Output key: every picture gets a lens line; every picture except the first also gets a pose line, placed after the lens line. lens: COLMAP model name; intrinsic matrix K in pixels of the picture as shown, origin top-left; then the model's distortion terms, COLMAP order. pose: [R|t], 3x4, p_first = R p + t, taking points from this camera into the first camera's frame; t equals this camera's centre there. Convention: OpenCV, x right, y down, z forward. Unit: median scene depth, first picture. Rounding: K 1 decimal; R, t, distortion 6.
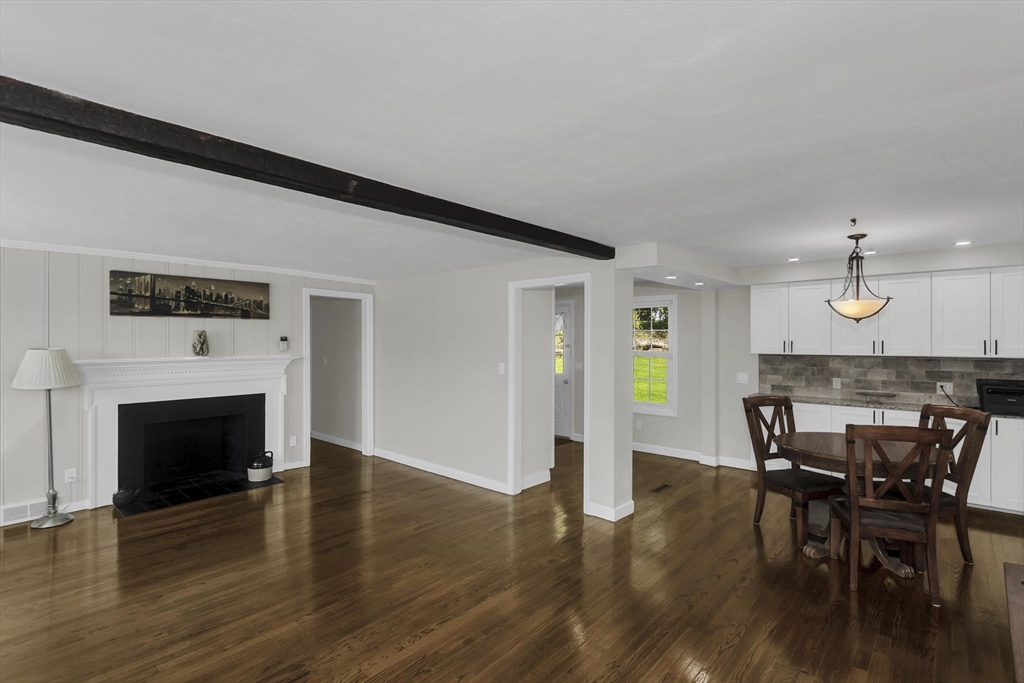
lens RADIAL K [[487.5, 0, 515.8], [0, 487.5, 338.1], [0, 0, 1]] dist [0.001170, 0.000059]
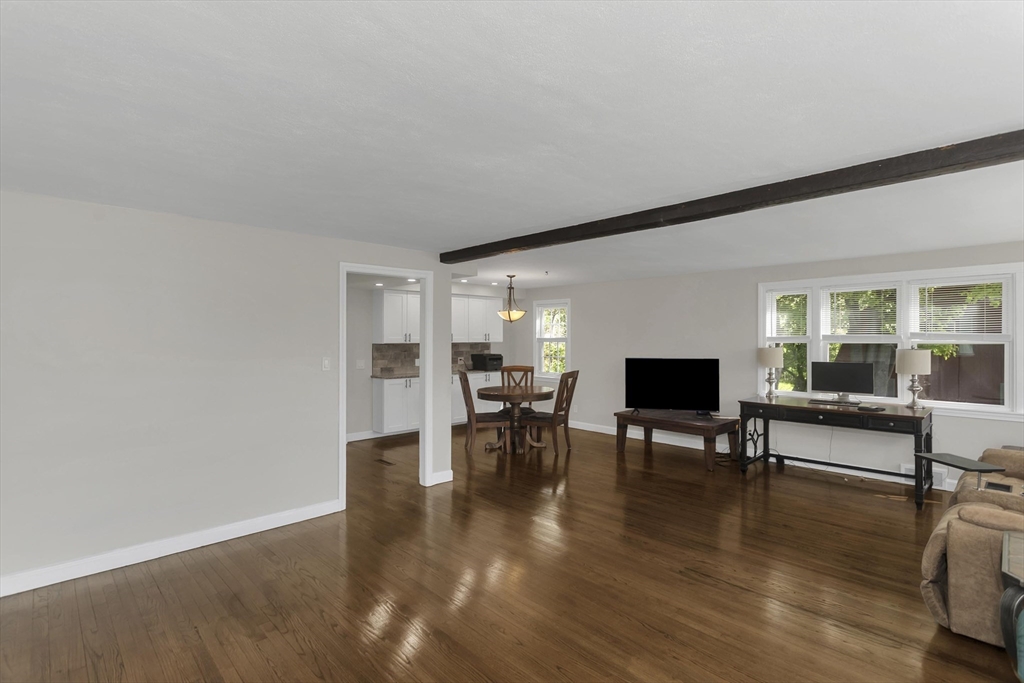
lens RADIAL K [[487.5, 0, 515.8], [0, 487.5, 338.1], [0, 0, 1]] dist [0.001170, 0.000059]
pose [[0.072788, -0.001069, 0.997347, -0.890074], [-0.002363, 0.999996, 0.001244, 0.018402], [-0.997345, -0.002447, 0.072785, 0.669837]]
